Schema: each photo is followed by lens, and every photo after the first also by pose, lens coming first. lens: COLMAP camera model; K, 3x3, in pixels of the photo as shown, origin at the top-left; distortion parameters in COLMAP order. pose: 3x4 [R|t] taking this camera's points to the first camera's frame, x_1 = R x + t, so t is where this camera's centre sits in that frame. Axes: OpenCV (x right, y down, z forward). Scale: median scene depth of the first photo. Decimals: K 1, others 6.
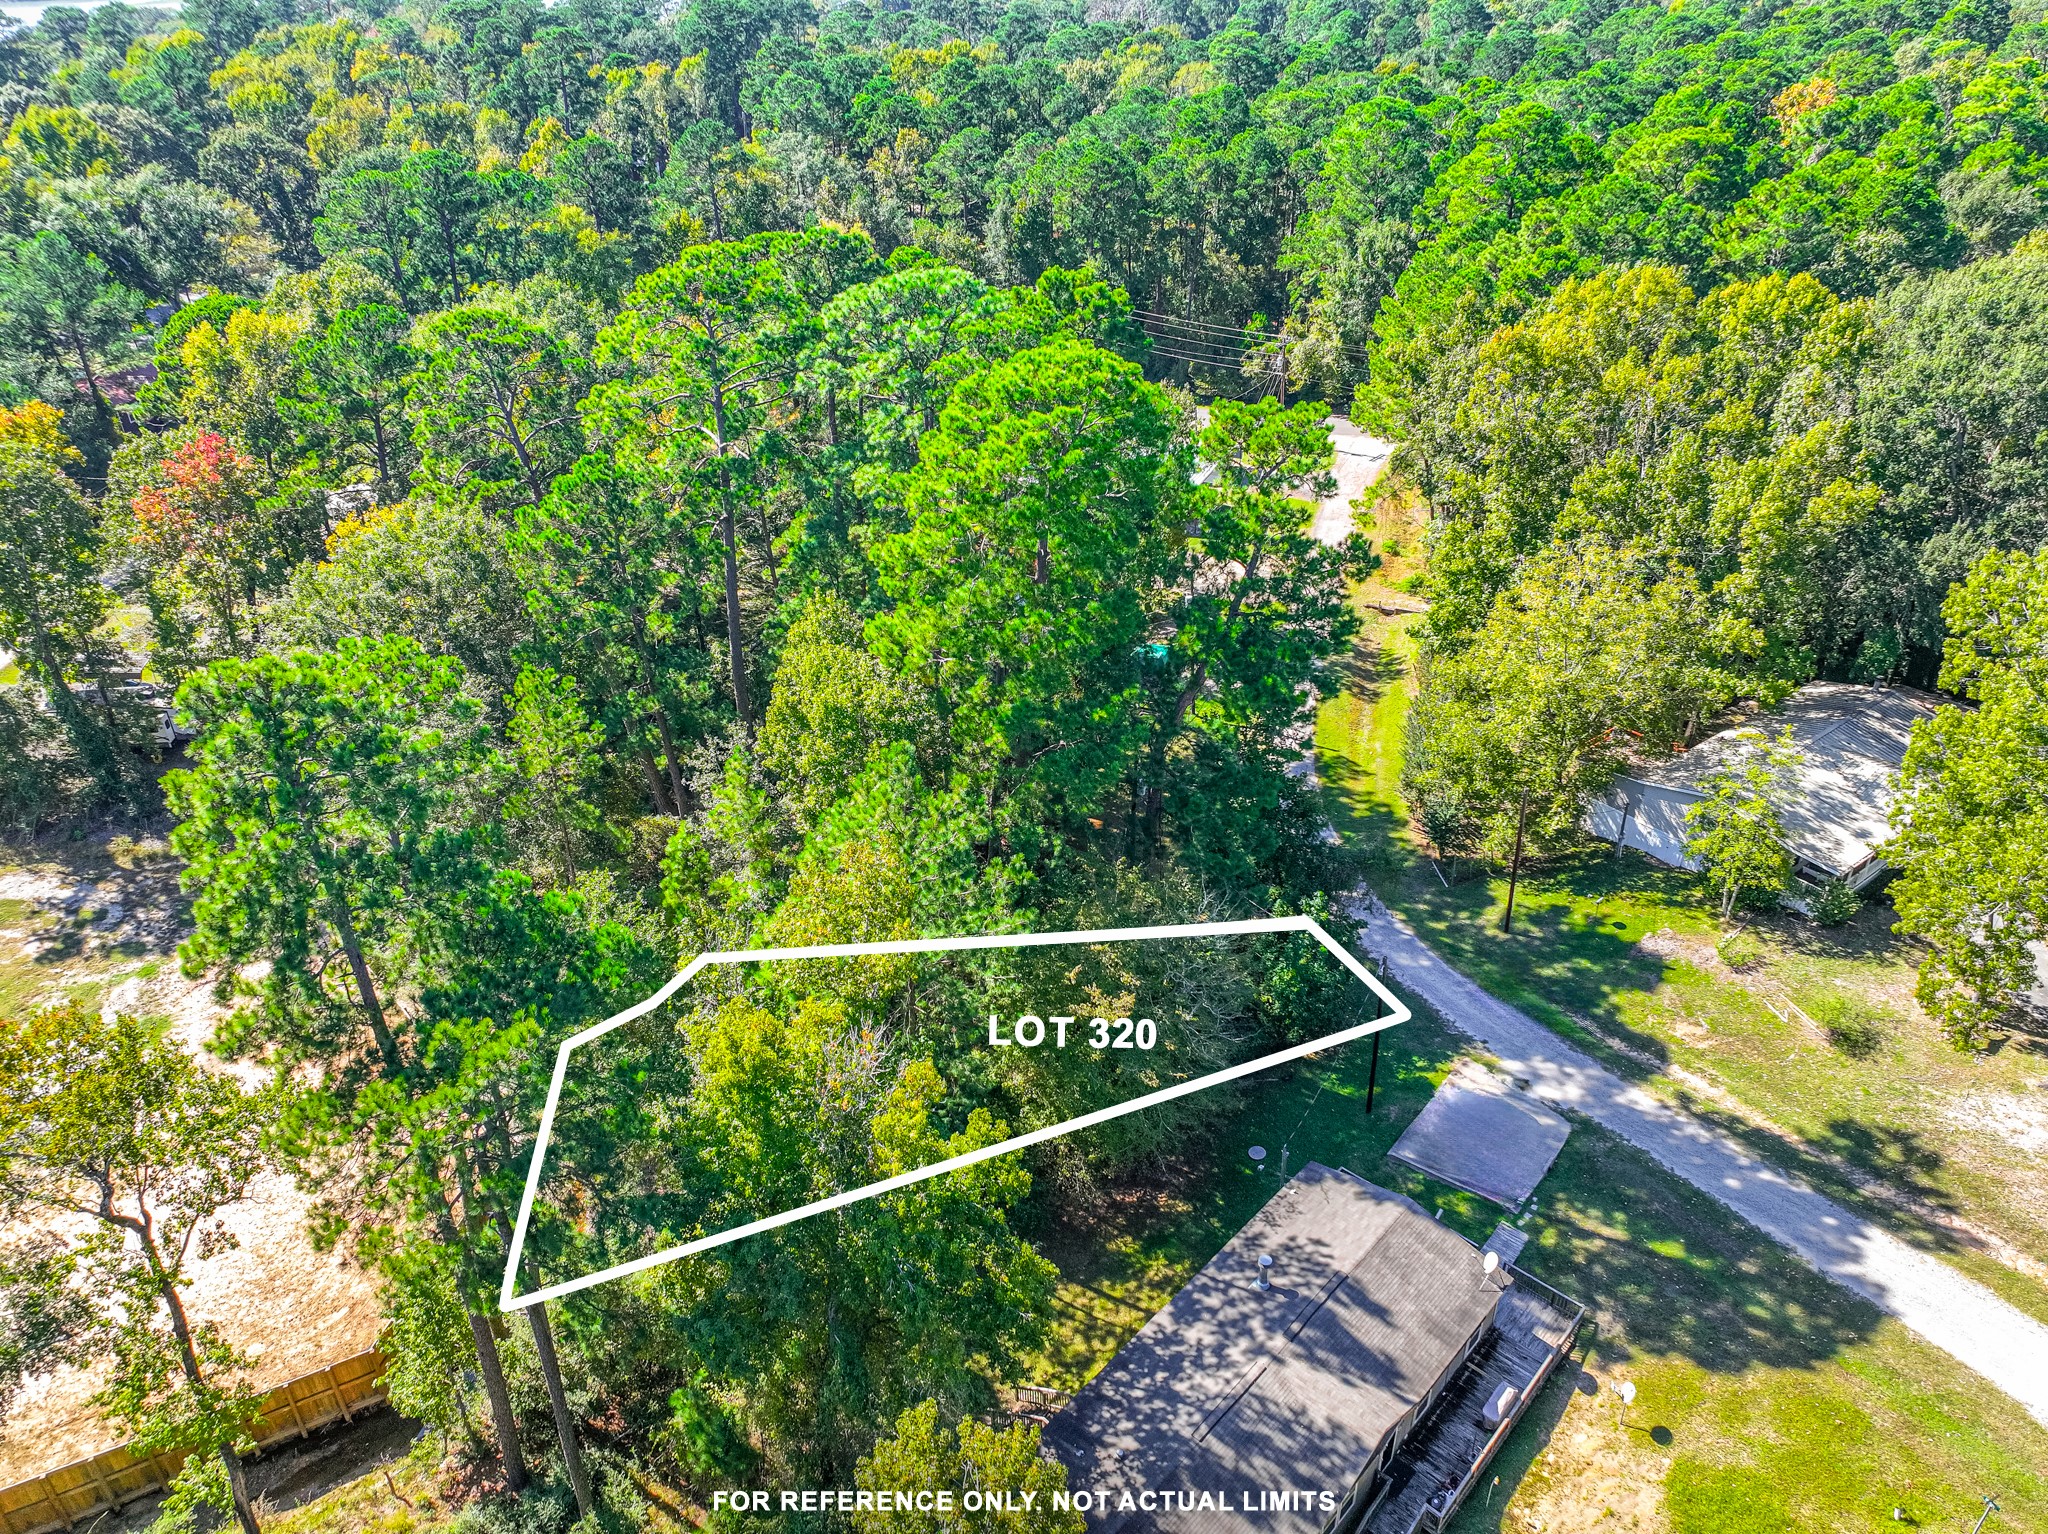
lens RADIAL K [[1448.4, 0, 1024.0], [0, 1448.4, 767.0], [0, 0, 1]] dist [-0.004632, -0.001754]
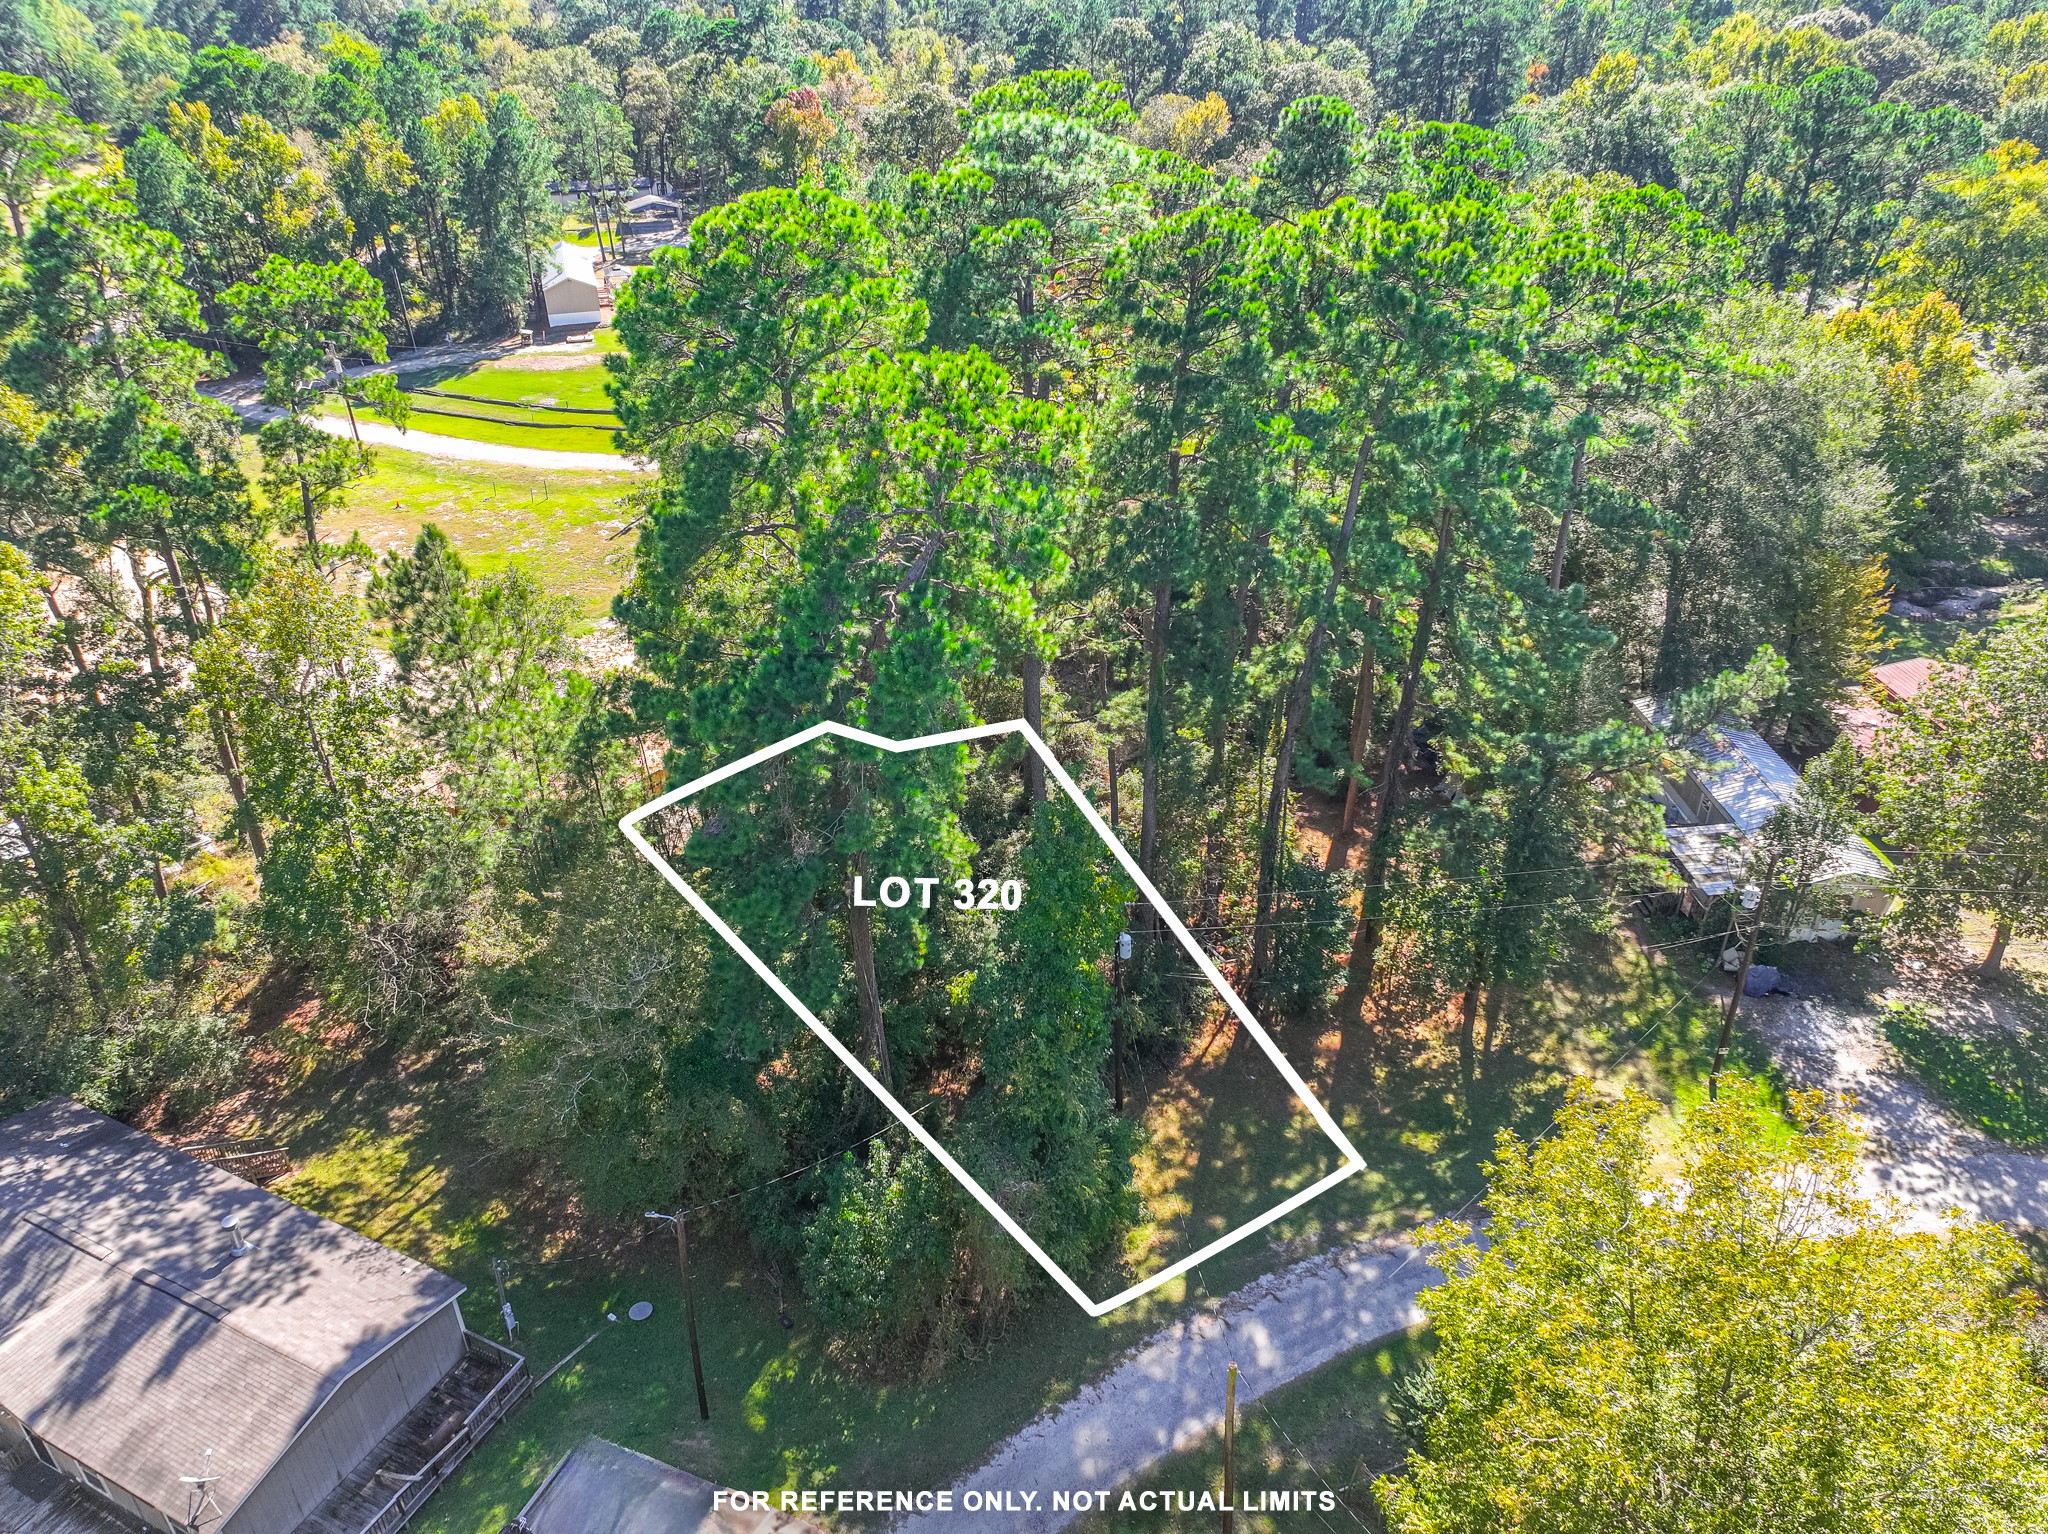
lens RADIAL K [[1437.8, 0, 1029.8], [0, 1437.8, 768.6], [0, 0, 1]] dist [-0.005001, 0.022884]
pose [[0.279994, 0.494790, -0.822670, 0.736998], [-0.494339, 0.808910, 0.318267, -0.318390], [0.822941, 0.317565, 0.471084, 0.777918]]
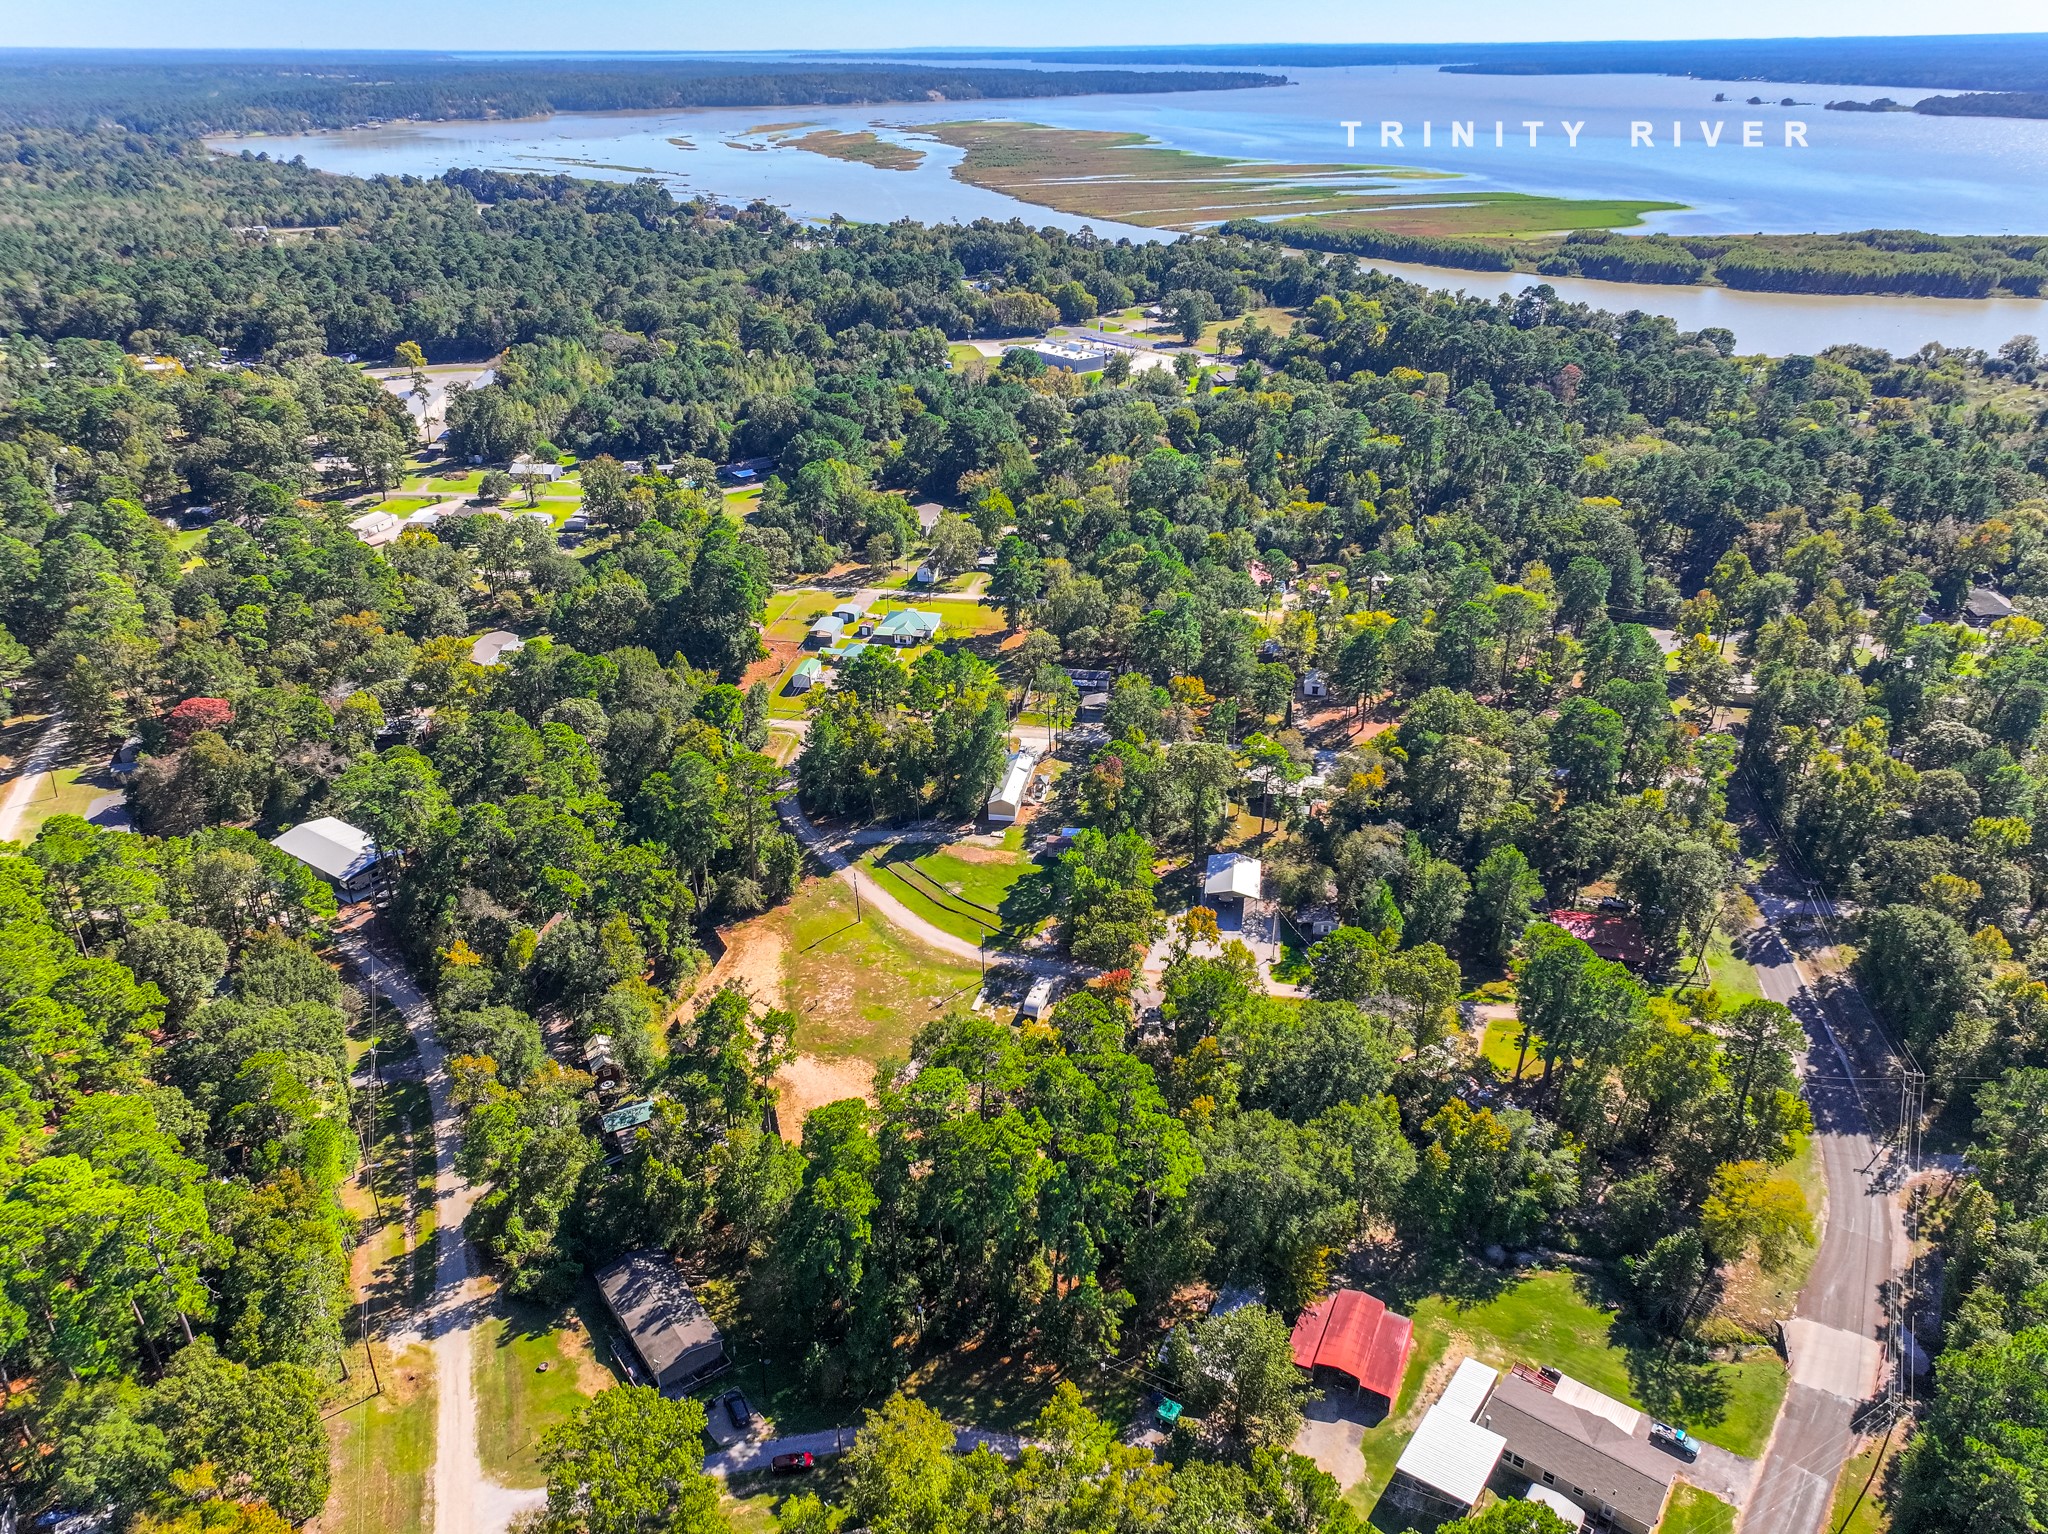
lens RADIAL K [[1397.0, 0, 1021.7], [0, 1397.0, 852.8], [0, 0, 1]] dist [-0.006328, 0.022609]
pose [[-0.197537, 0.507260, -0.838848, 1.905616], [-0.501661, 0.682863, 0.531069, -2.157449], [0.842209, 0.525723, 0.119582, 0.628718]]
